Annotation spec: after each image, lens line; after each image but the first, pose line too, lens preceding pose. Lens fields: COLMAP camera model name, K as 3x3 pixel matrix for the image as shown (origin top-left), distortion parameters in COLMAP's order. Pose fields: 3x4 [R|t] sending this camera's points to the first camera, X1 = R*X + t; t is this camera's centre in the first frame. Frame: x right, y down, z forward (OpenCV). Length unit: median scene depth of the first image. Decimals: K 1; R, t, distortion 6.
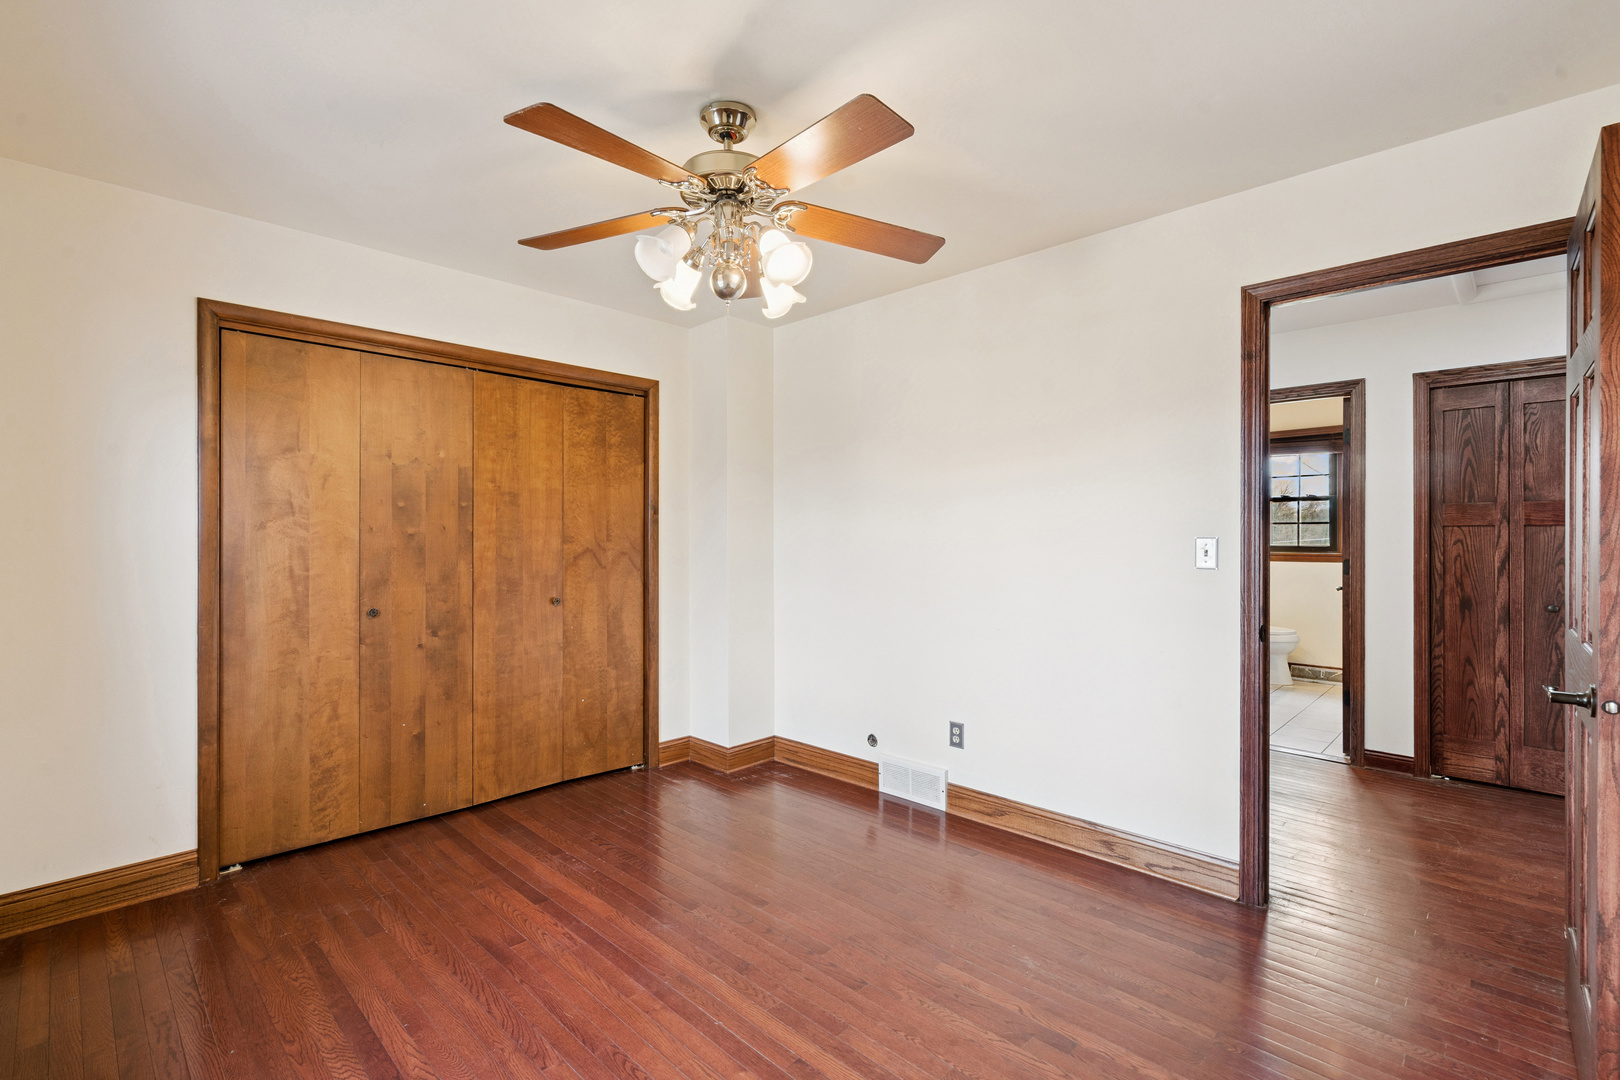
lens RADIAL K [[734.4, 0, 803.6], [0, 734.4, 541.8], [0, 0, 1]] dist [0.002189, 0.000742]
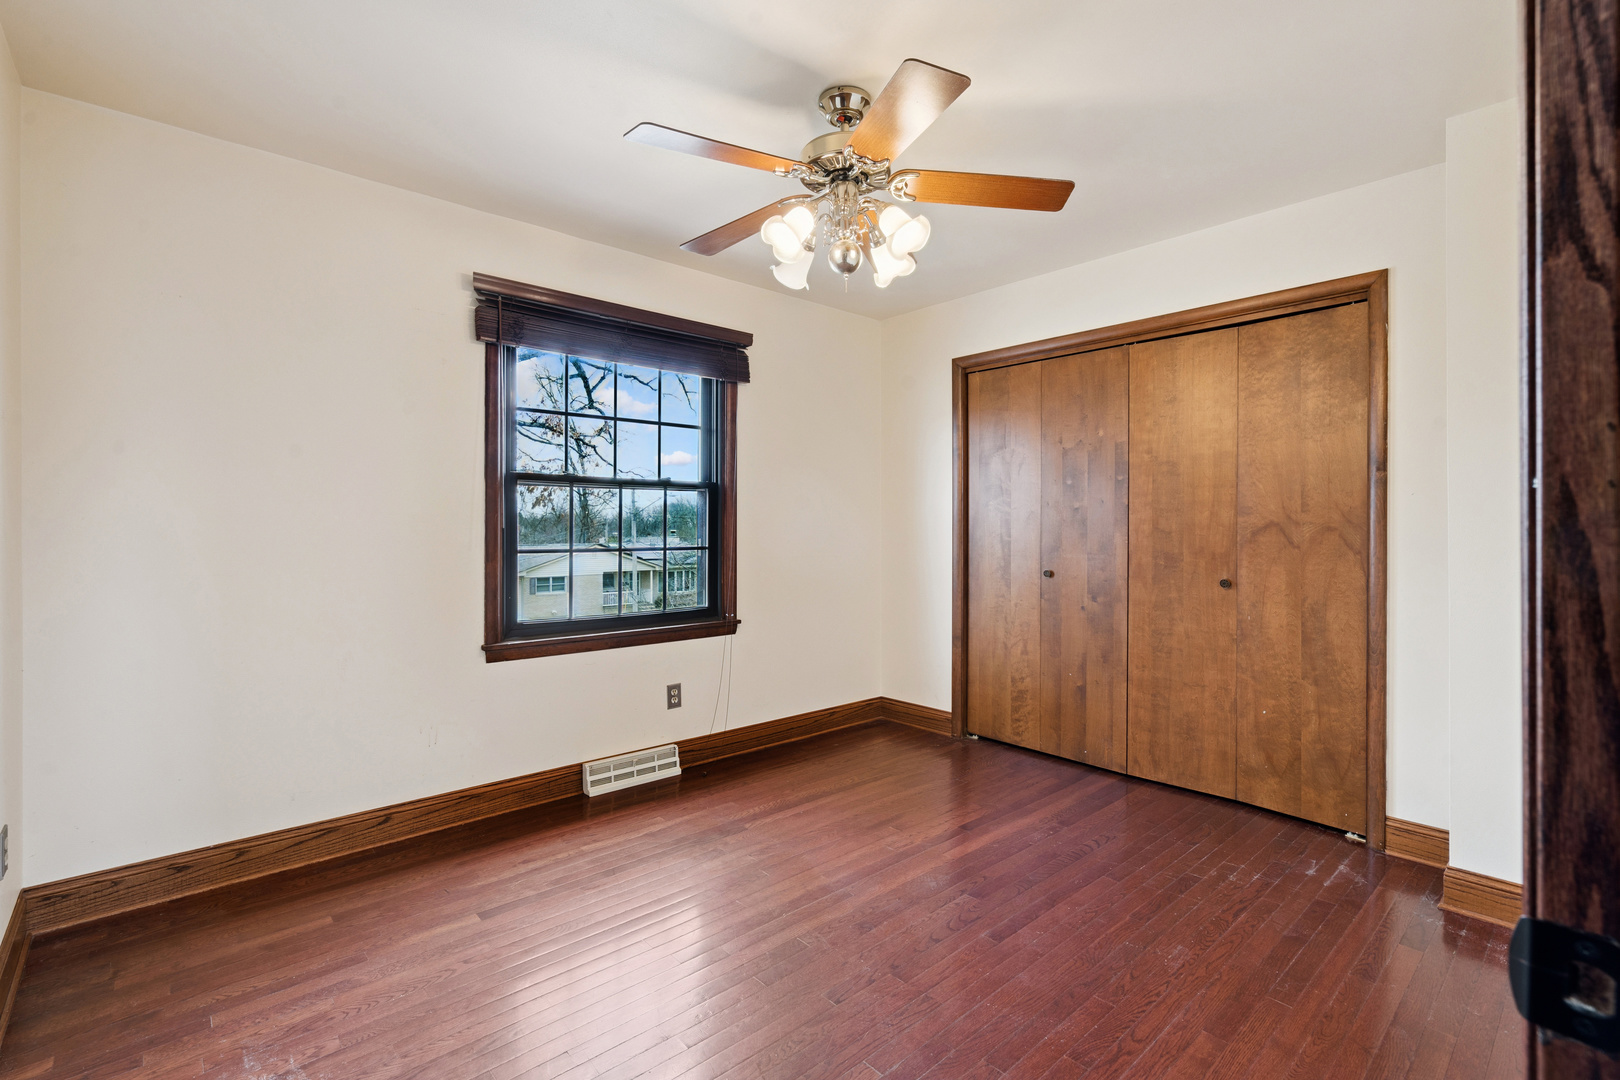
lens RADIAL K [[734.4, 0, 810.6], [0, 734.4, 532.4], [0, 0, 1]] dist [0.002189, 0.000742]
pose [[-0.056958, 0.006722, -0.998354, 0.571164], [-0.006977, 0.999950, 0.007131, 0.020065], [0.998352, 0.007371, -0.056908, 0.602654]]
